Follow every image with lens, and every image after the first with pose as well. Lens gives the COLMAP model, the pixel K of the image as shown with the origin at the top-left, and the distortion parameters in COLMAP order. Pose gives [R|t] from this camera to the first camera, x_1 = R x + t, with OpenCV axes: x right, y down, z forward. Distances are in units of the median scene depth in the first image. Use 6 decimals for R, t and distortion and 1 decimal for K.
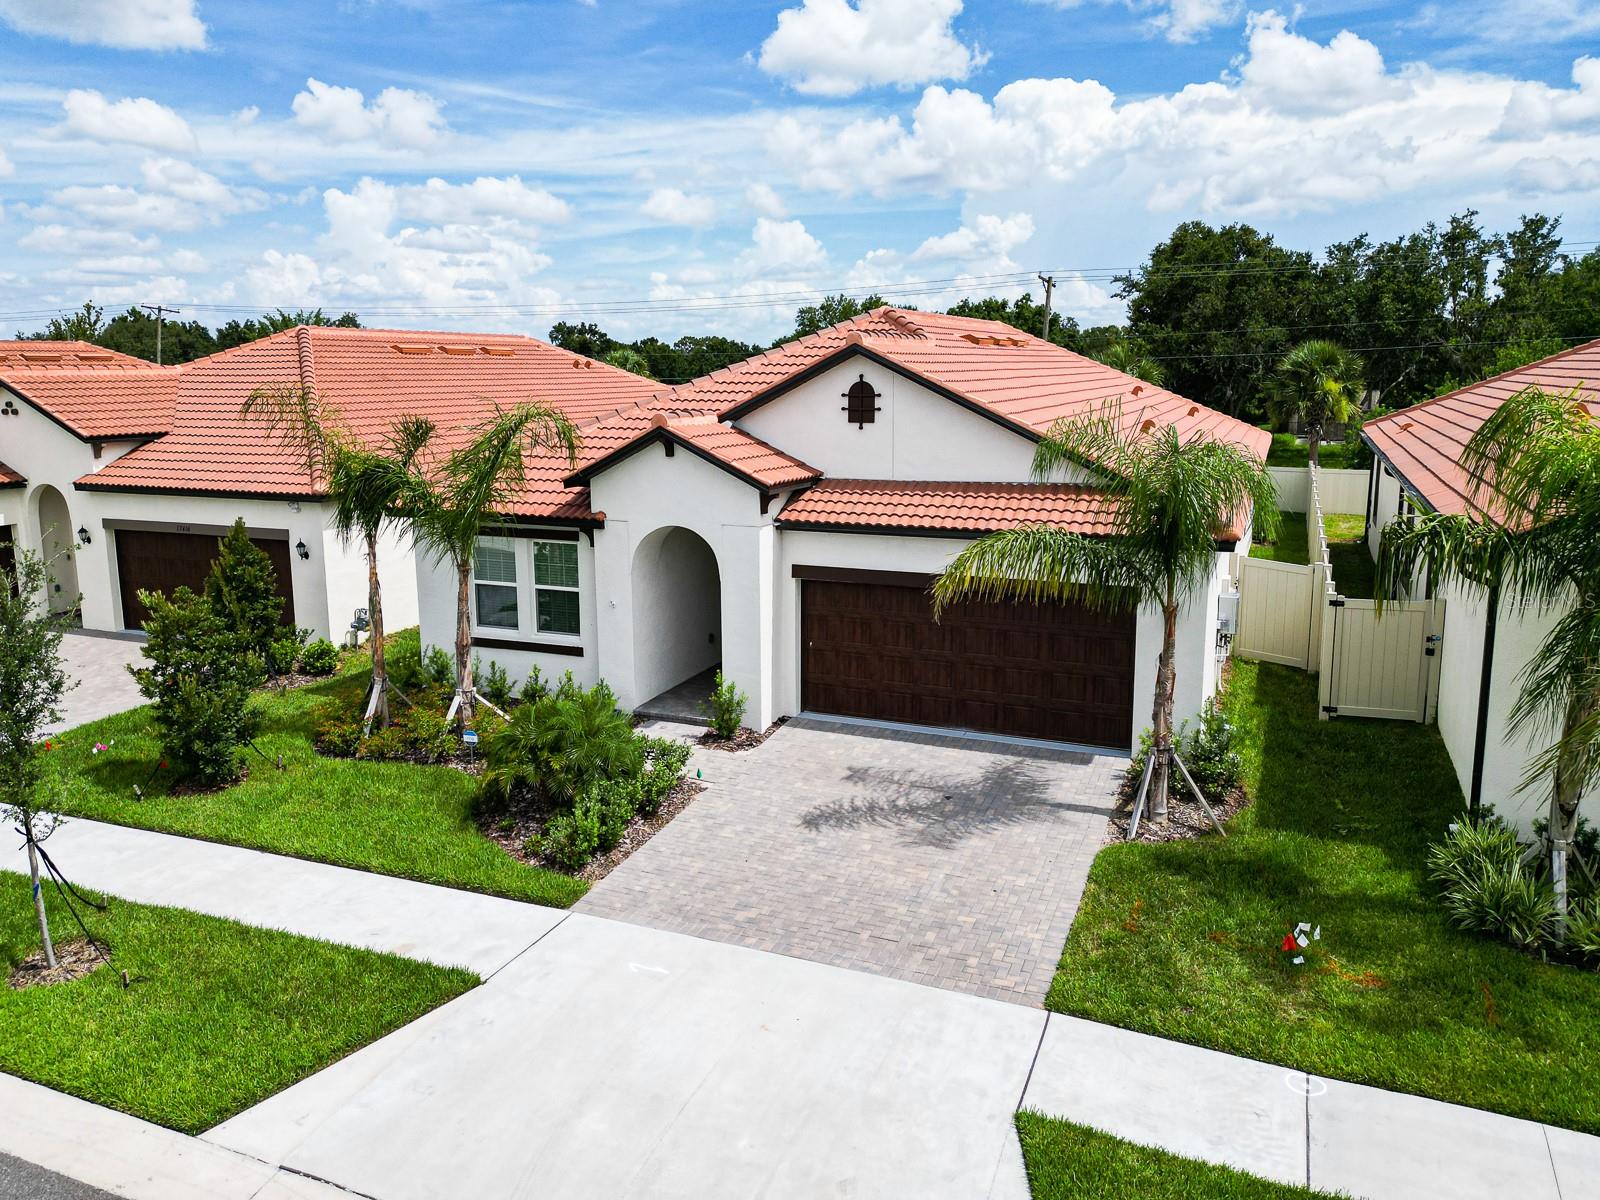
lens RADIAL K [[1222.8, 0, 827.0], [0, 1222.8, 597.3], [0, 0, 1]] dist [0.046652, -0.039050]
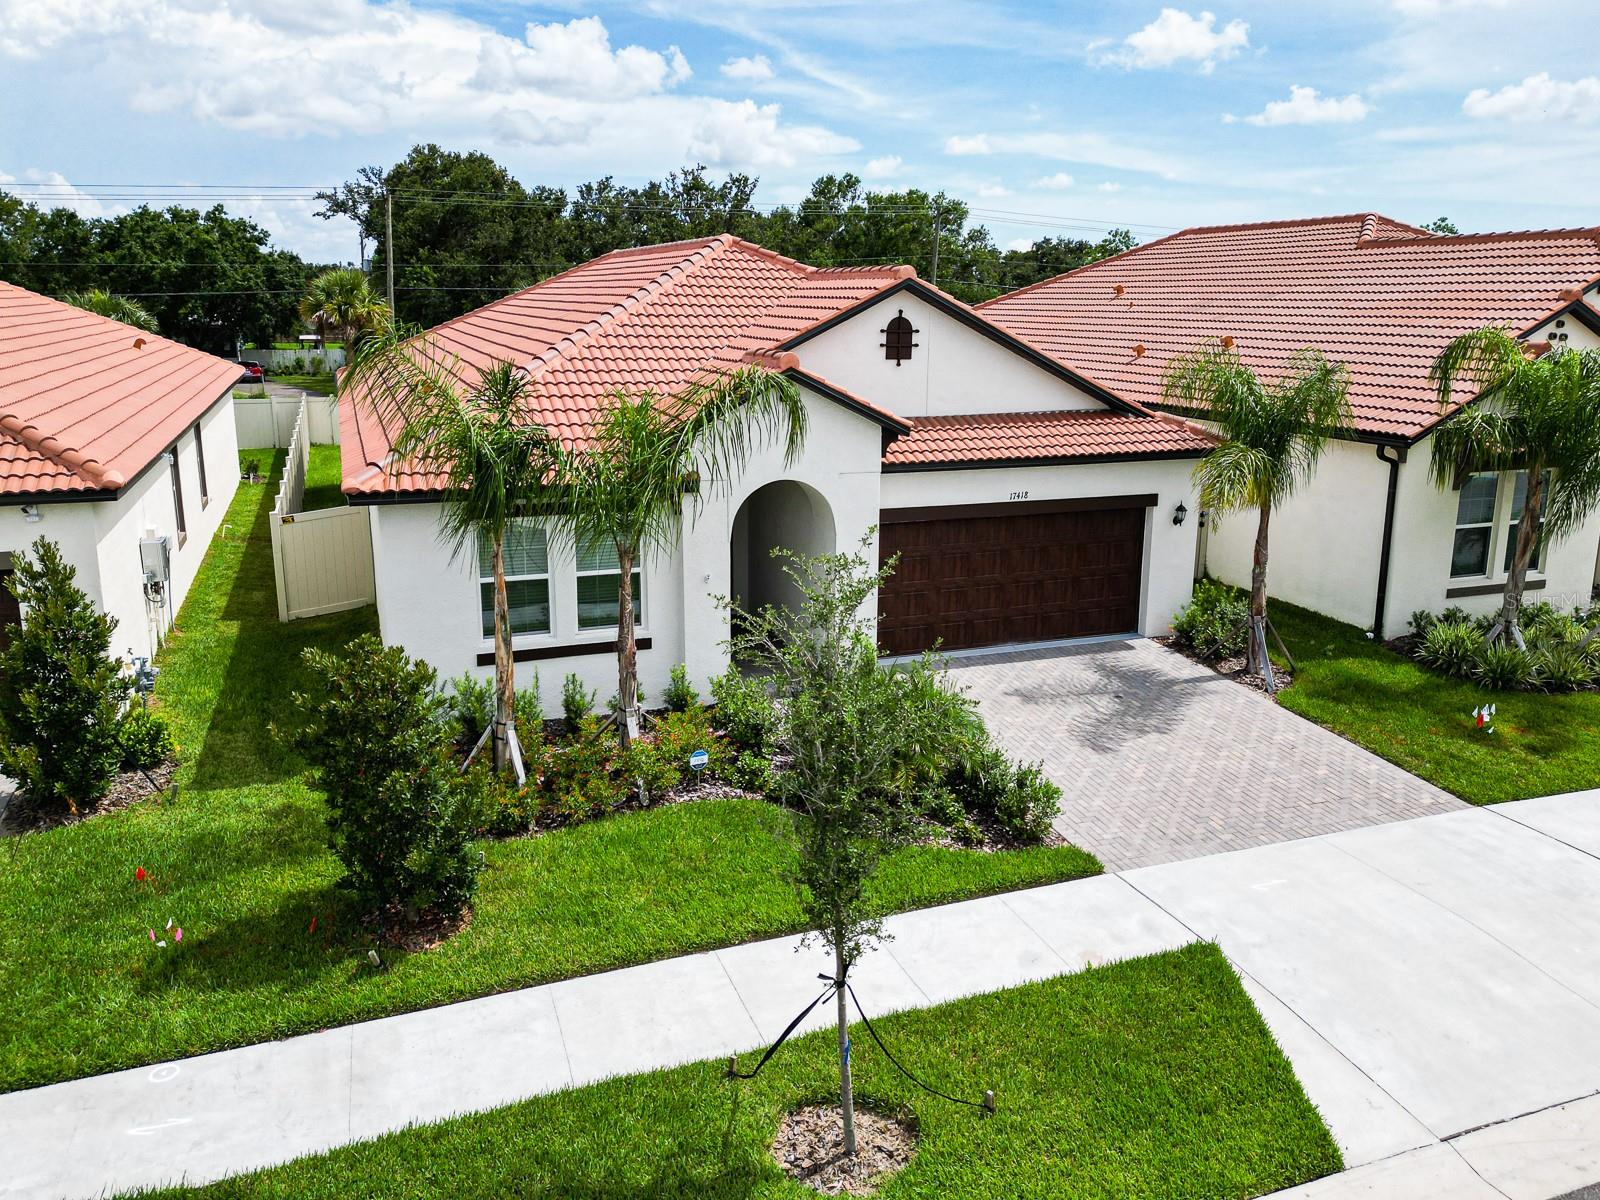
lens RADIAL K [[1222.8, 0, 827.0], [0, 1222.8, 597.3], [0, 0, 1]] dist [0.046652, -0.039050]
pose [[0.692622, -0.153279, 0.704827, -0.723974], [0.114246, 0.988138, 0.102624, -0.059729], [-0.712196, 0.009444, 0.701917, 0.342157]]
